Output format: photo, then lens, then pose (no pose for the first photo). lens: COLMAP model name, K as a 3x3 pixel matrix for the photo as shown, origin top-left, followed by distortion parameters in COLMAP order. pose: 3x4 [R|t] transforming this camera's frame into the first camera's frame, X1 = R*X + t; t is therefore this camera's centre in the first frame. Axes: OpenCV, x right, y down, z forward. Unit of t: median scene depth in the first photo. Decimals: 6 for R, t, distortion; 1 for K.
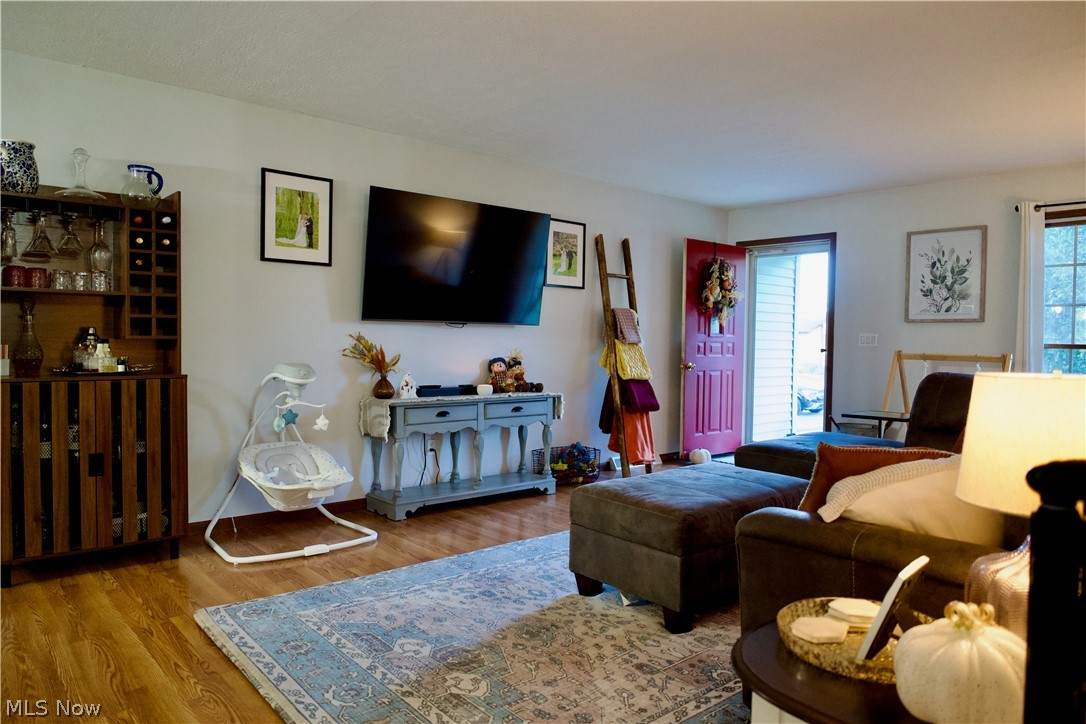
lens RADIAL K [[725.0, 0, 544.2], [0, 725.0, 363.3], [0, 0, 1]] dist [-0.018286, -0.014725]
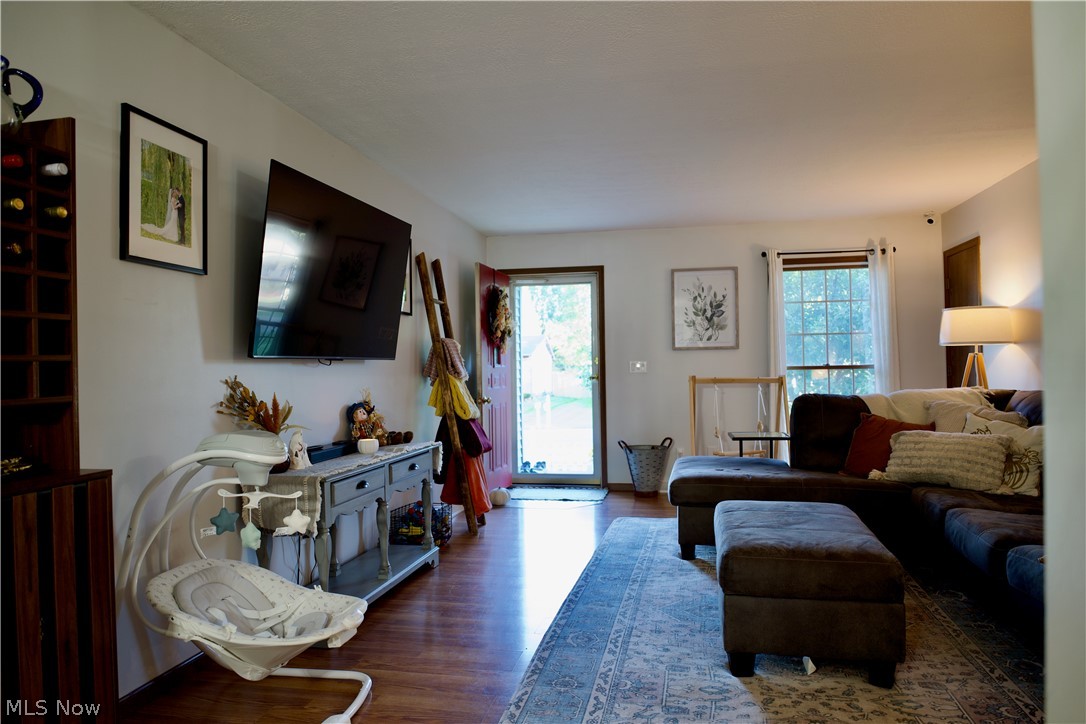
lens RADIAL K [[725.0, 0, 544.0], [0, 725.0, 362.9], [0, 0, 1]] dist [-0.018286, -0.014725]
pose [[0.795286, -0.023432, 0.605782, -0.469726], [0.047604, 0.998581, -0.023871, -0.028115], [-0.604363, 0.047822, 0.795273, 0.332780]]
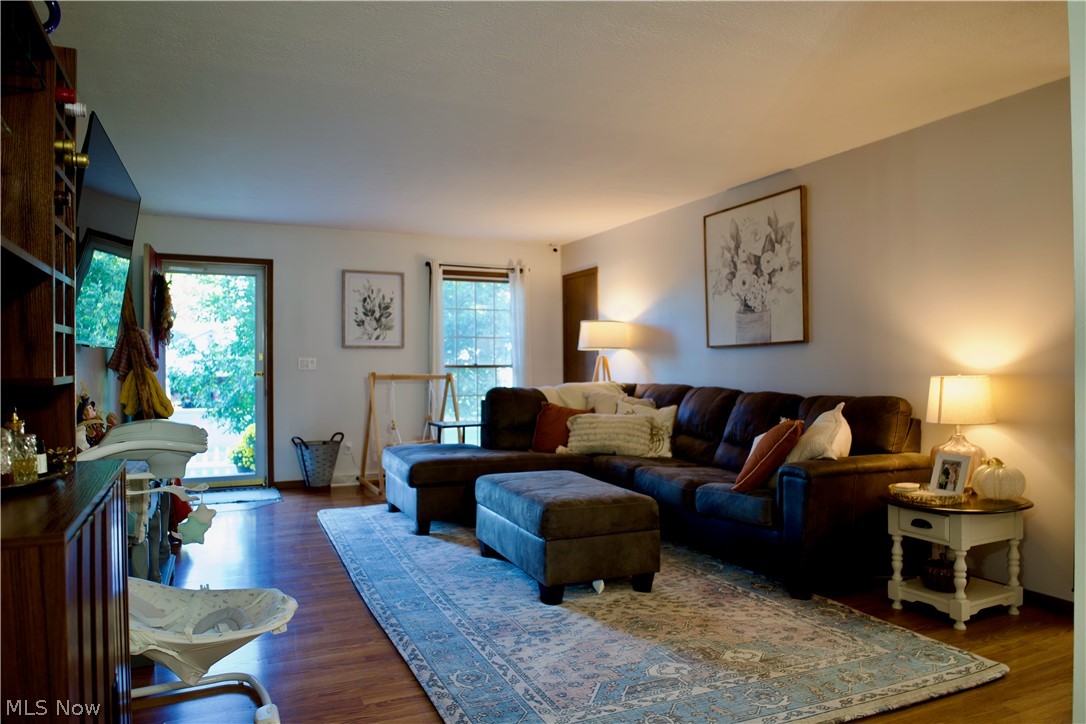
lens RADIAL K [[725.0, 0, 547.1], [0, 725.0, 361.9], [0, 0, 1]] dist [-0.018286, -0.014725]
pose [[0.285428, -0.010542, 0.958342, -0.721920], [0.039419, 0.999222, -0.000749, -0.029380], [-0.957589, 0.037991, 0.285621, 0.511353]]
